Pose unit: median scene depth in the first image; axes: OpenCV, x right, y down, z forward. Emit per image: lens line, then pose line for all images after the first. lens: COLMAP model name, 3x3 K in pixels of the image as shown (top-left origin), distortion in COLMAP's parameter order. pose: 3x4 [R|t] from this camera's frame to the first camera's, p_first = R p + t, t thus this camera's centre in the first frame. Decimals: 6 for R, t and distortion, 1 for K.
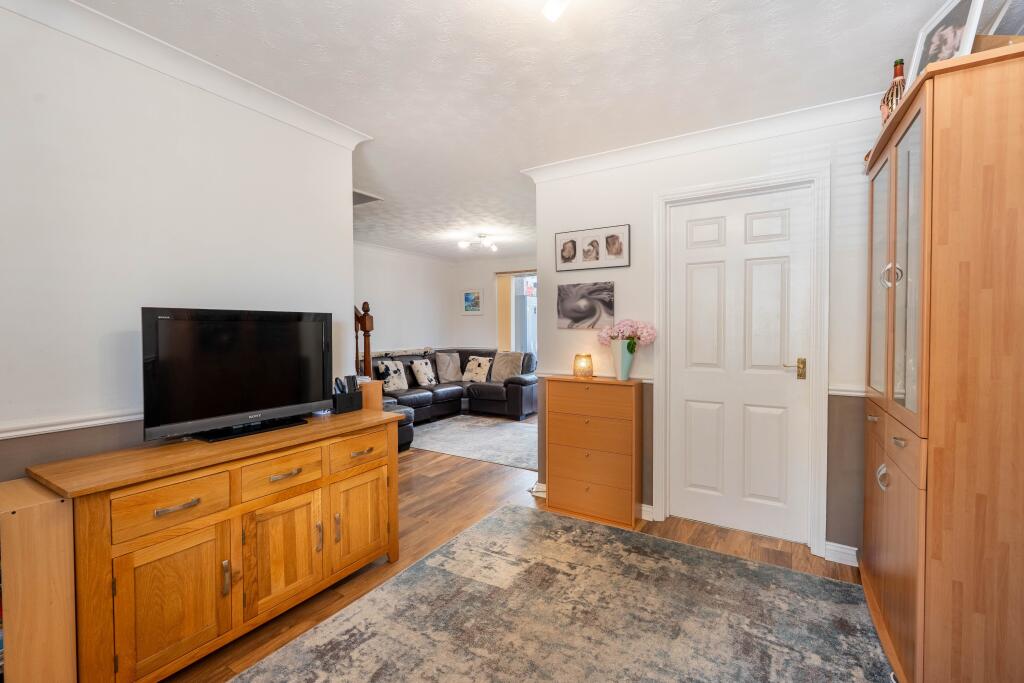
lens RADIAL K [[455.4, 0, 512.0], [0, 455.4, 341.5], [0, 0, 1]] dist [-0.000023, 0.000045]
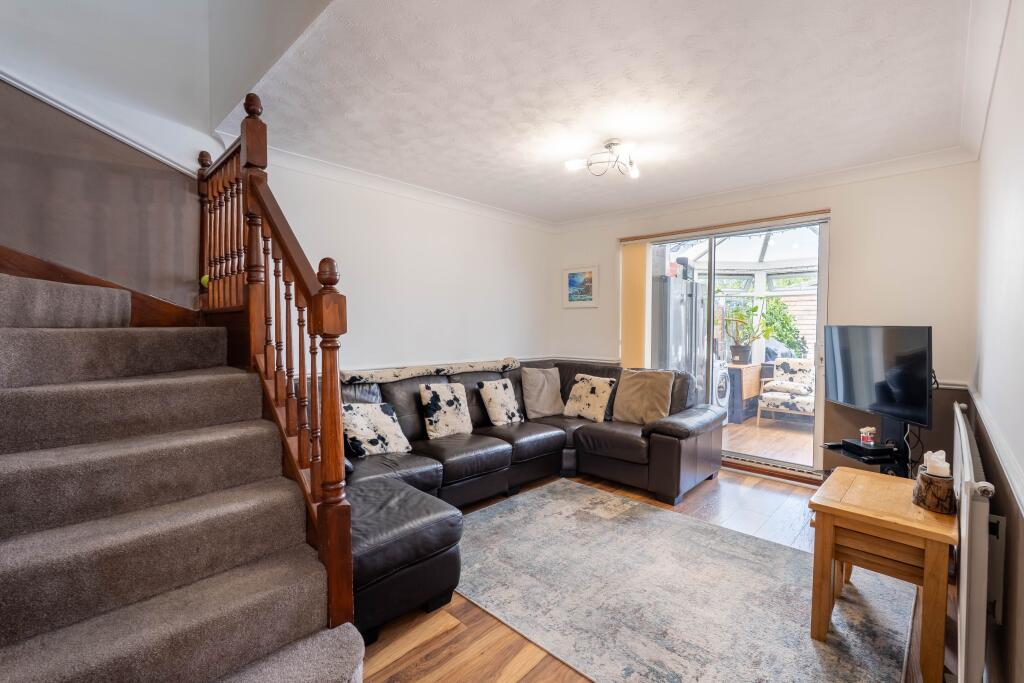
lens RADIAL K [[455.4, 0, 512.0], [0, 455.4, 341.5], [0, 0, 1]] dist [-0.000023, 0.000045]
pose [[0.978910, 0.017889, -0.203508, -0.059735], [-0.017288, 0.999839, 0.004728, -0.014295], [0.203560, -0.001110, 0.979062, 0.425278]]
